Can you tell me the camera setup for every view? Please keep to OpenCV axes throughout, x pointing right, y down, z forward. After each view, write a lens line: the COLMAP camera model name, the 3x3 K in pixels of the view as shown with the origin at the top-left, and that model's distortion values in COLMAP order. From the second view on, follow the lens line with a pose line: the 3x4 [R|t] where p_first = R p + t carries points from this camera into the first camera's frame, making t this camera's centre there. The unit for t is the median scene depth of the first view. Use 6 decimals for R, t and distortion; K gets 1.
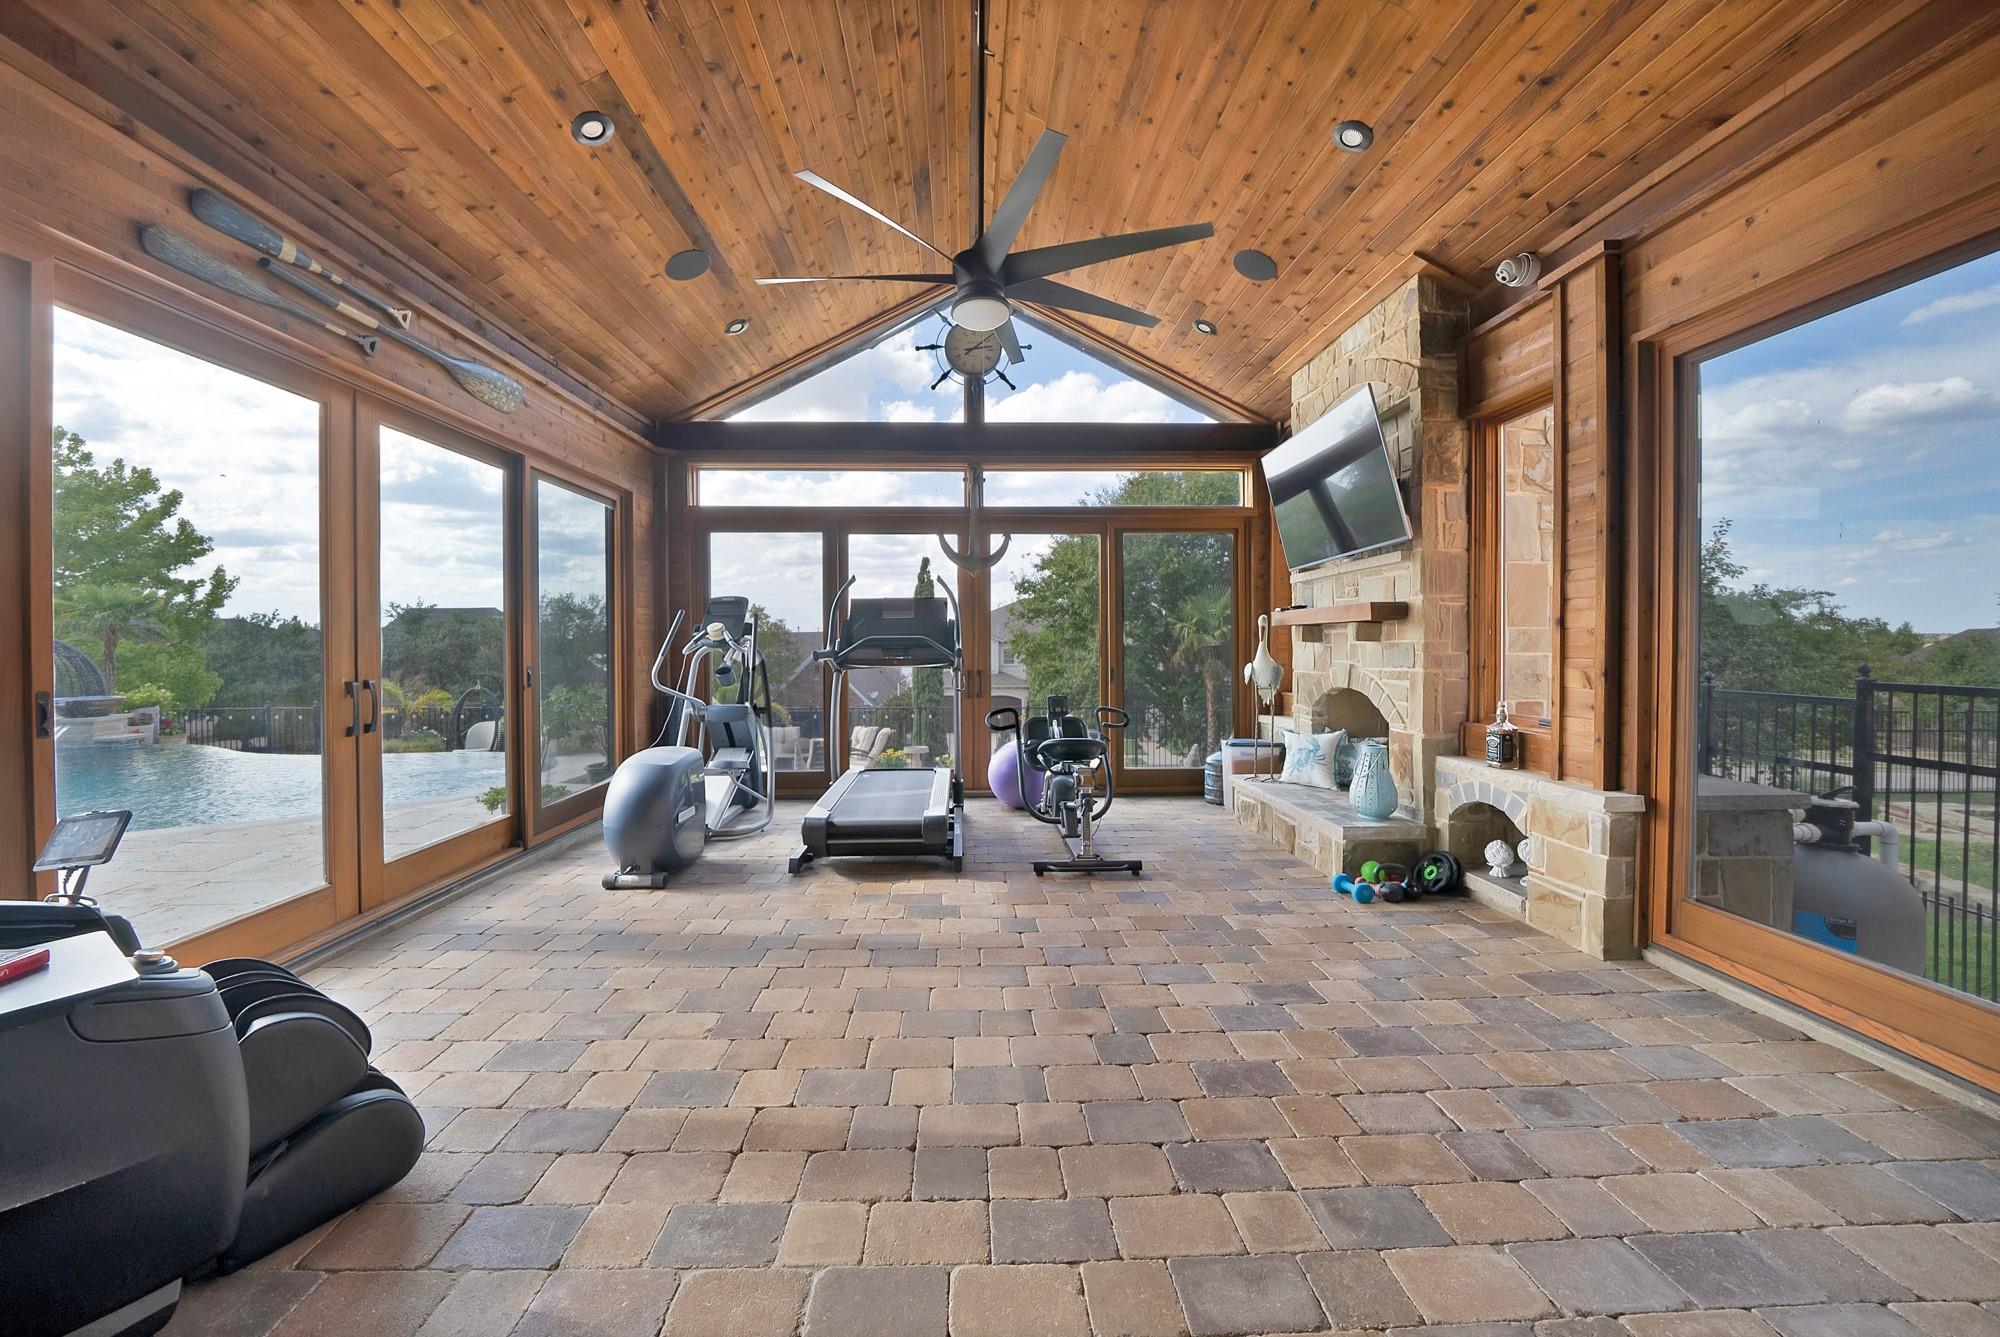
lens RADIAL K [[739.6, 0, 999.6], [0, 739.6, 653.0], [0, 0, 1]] dist [-0.007780, 0.000369]
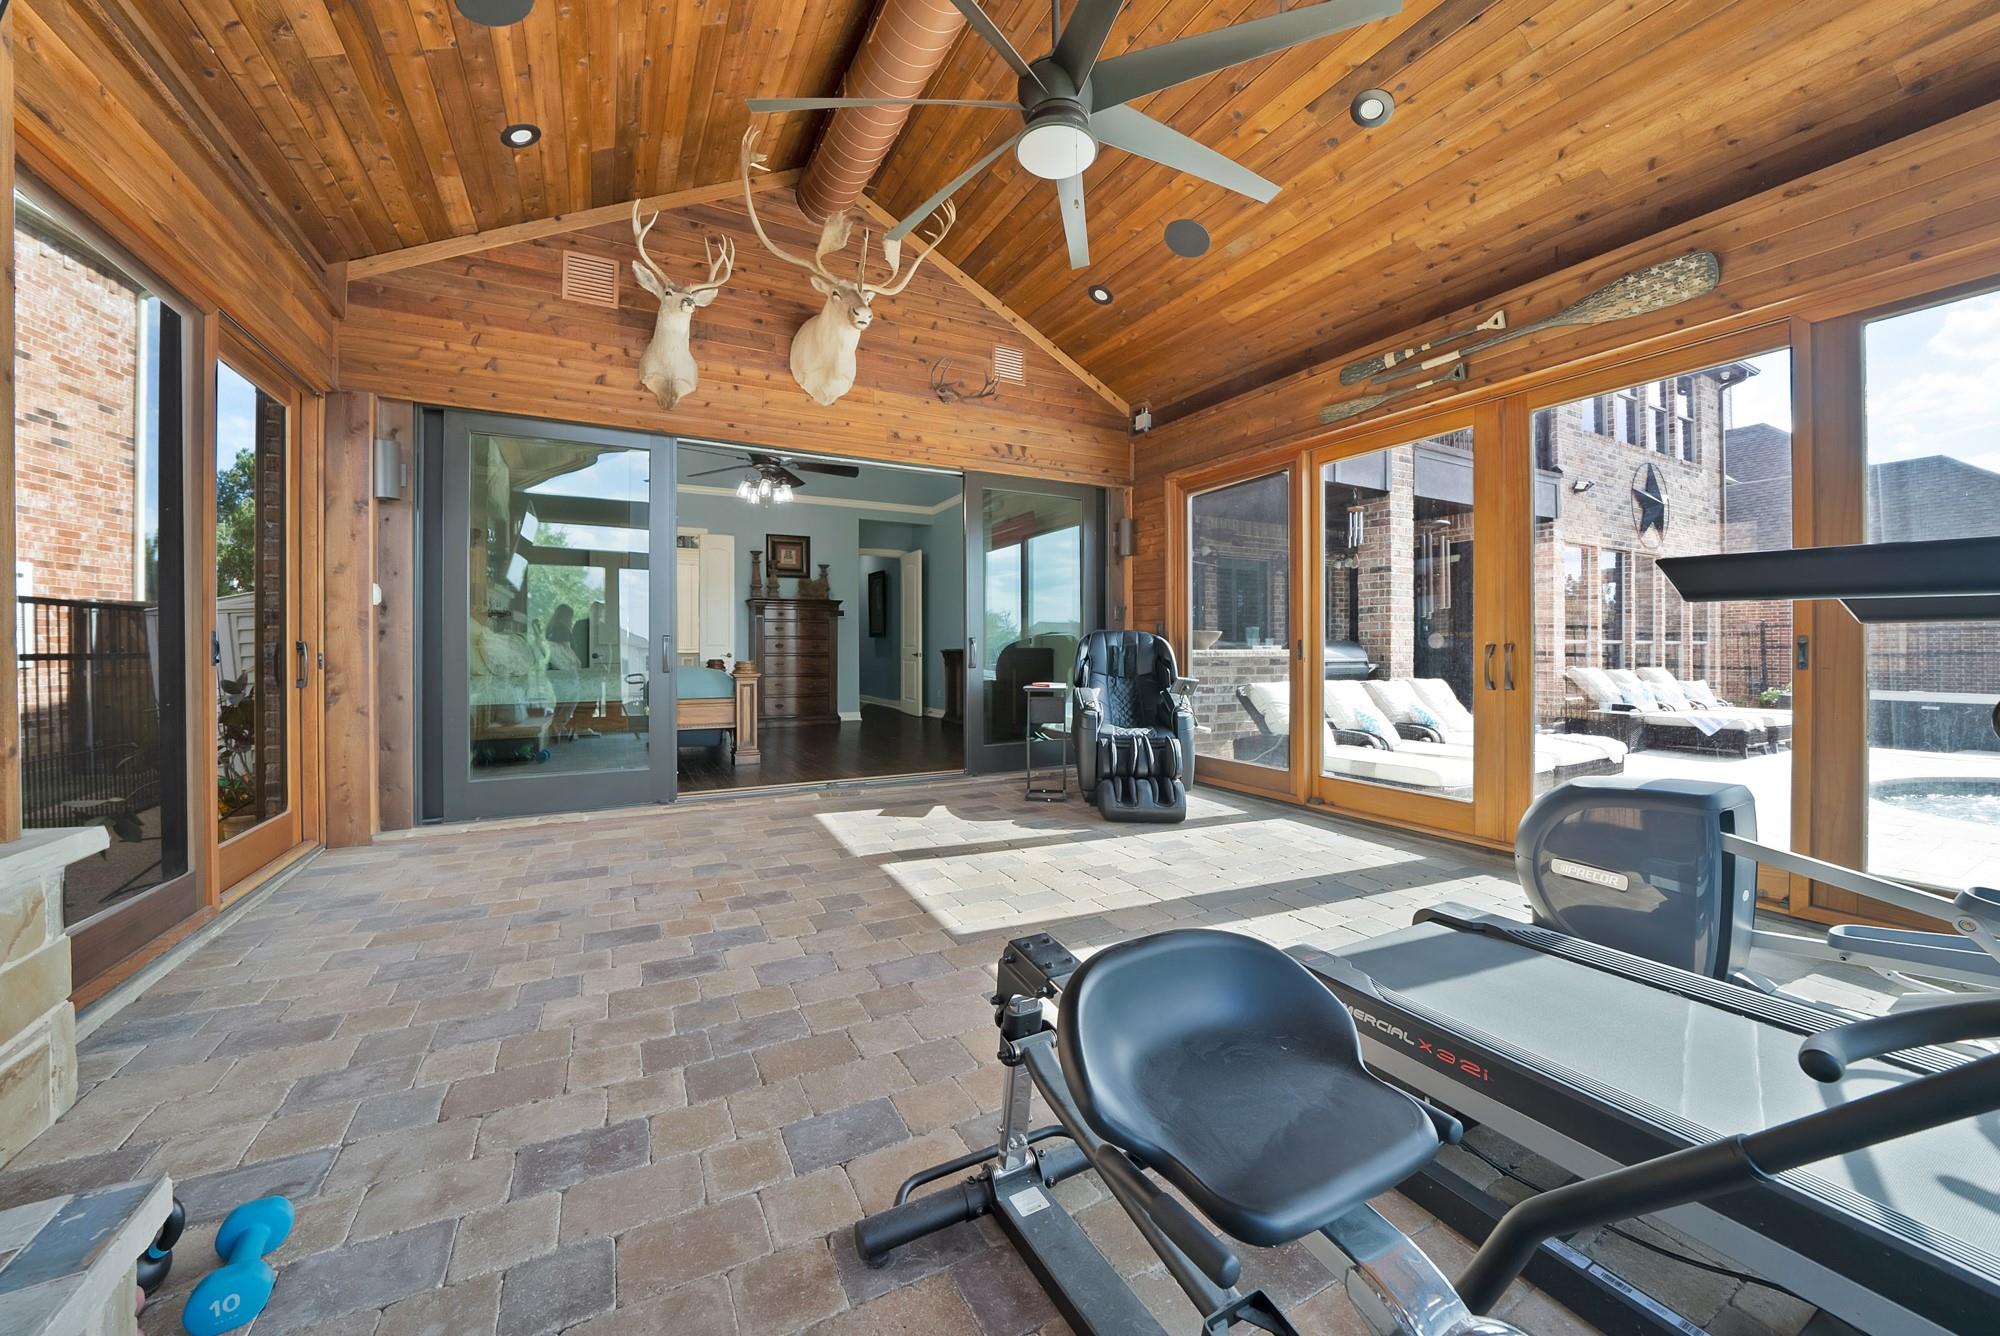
lens RADIAL K [[739.6, 0, 1013.4], [0, 739.6, 651.3], [0, 0, 1]] dist [-0.007780, 0.000369]
pose [[-0.895055, 0.004840, -0.445929, 0.403095], [-0.003058, 0.999851, 0.016989, 0.033843], [0.445945, 0.016570, -0.894907, 1.932279]]
